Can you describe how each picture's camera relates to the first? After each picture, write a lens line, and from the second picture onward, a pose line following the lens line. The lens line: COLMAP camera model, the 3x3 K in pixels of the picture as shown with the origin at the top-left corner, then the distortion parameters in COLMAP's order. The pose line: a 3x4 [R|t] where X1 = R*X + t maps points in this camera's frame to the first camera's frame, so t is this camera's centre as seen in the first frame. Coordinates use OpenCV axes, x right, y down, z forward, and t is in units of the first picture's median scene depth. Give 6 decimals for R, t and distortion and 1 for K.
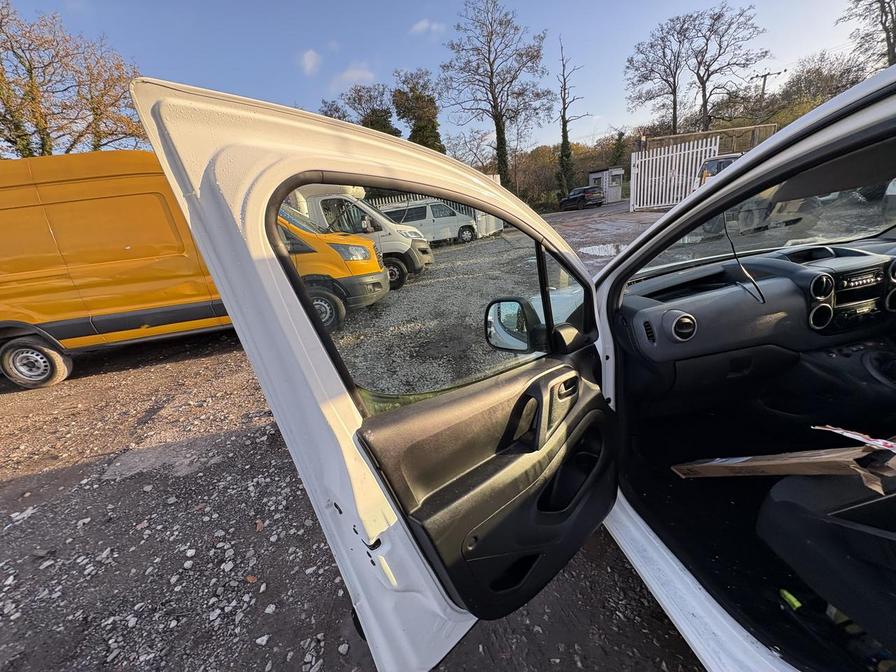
lens RADIAL K [[356.8, 0, 445.6], [0, 356.8, 333.7], [0, 0, 1]] dist [0.001684, -0.000337]
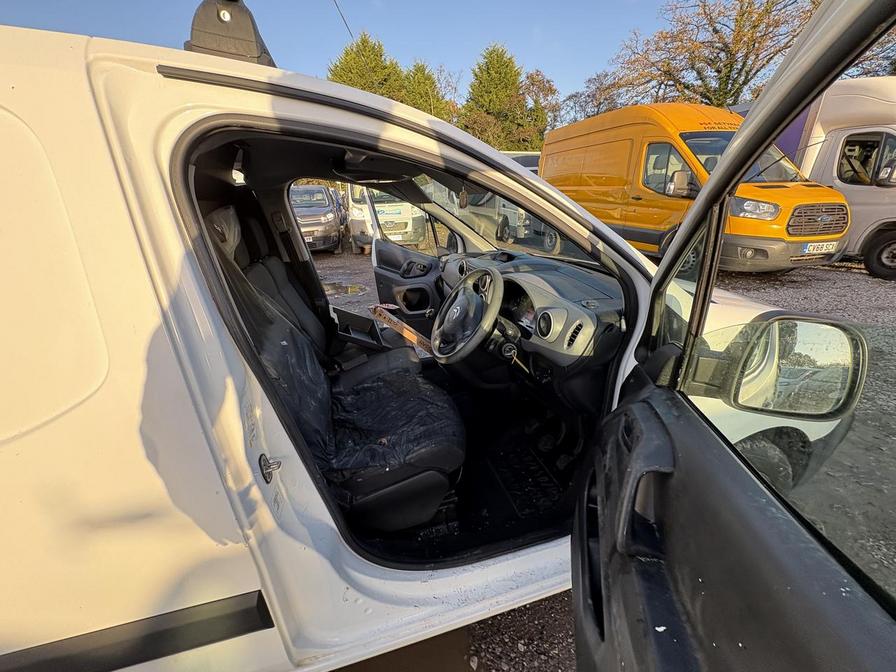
lens RADIAL K [[356.8, 0, 449.6], [0, 356.8, 333.8], [0, 0, 1]] dist [0.001684, -0.000337]
pose [[0.108873, 0.479143, -0.870959, 0.109319], [-0.297795, 0.851648, 0.431294, -0.023636], [0.948401, 0.212411, 0.235407, 0.031288]]
